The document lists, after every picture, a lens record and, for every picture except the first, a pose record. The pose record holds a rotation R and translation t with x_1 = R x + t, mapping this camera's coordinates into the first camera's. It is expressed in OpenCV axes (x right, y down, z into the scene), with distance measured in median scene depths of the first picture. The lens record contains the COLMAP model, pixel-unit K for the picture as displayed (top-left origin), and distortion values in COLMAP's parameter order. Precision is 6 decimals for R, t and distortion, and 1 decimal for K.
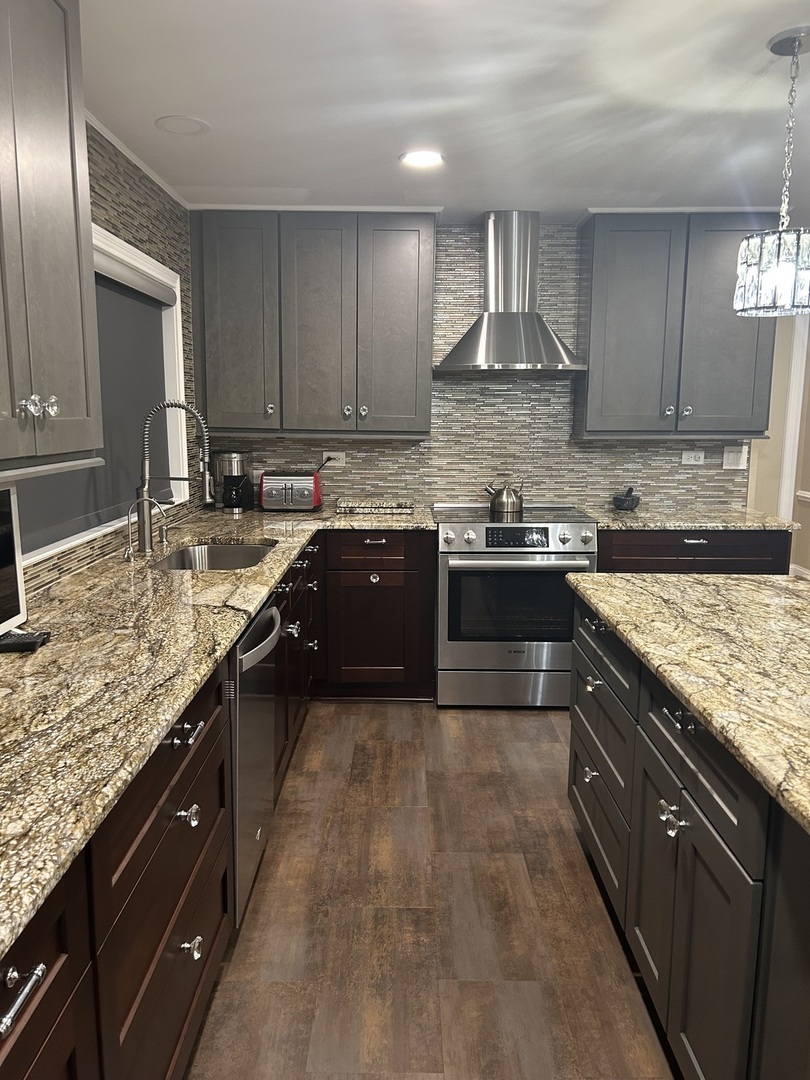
lens RADIAL K [[809.8, 0, 398.8], [0, 809.8, 546.0], [0, 0, 1]] dist [0.027988, -0.035579]
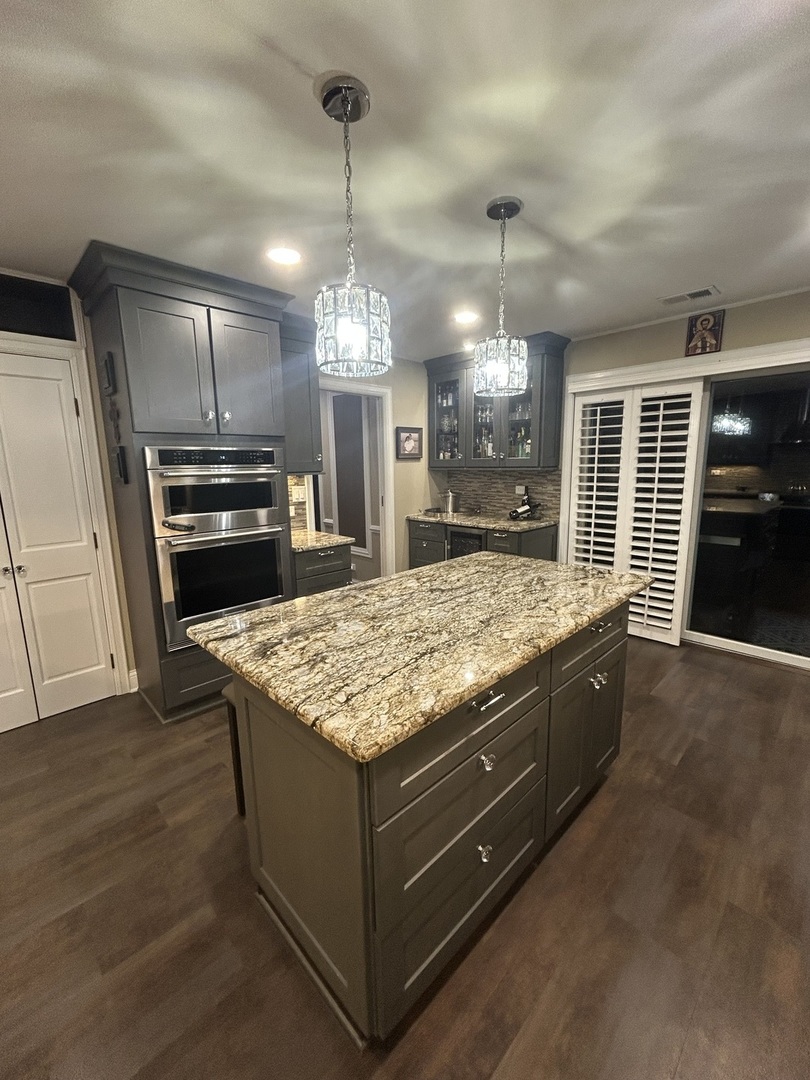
lens RADIAL K [[440.7, 0, 406.9], [0, 440.7, 538.3], [0, 0, 1]] dist [-0.000687, 0.000648]
pose [[-0.705231, -0.113456, 0.699840, -0.010881], [0.129974, 0.949693, 0.284937, -0.167293], [-0.696962, 0.291908, -0.655007, 1.000814]]
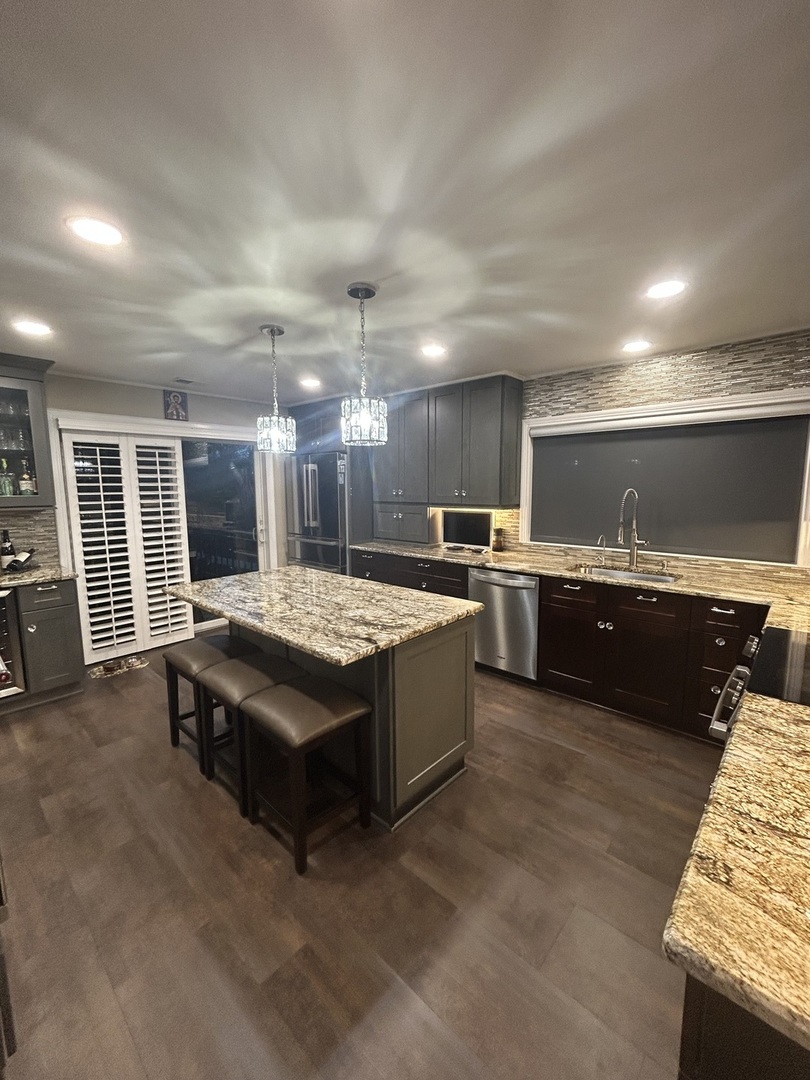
lens RADIAL K [[440.7, 0, 406.5], [0, 440.7, 538.4], [0, 0, 1]] dist [-0.000687, 0.000648]
pose [[-0.668037, 0.088320, -0.738868, 0.799197], [-0.117653, 0.967906, 0.222072, -0.222690], [0.734768, 0.235283, -0.636206, 1.225807]]
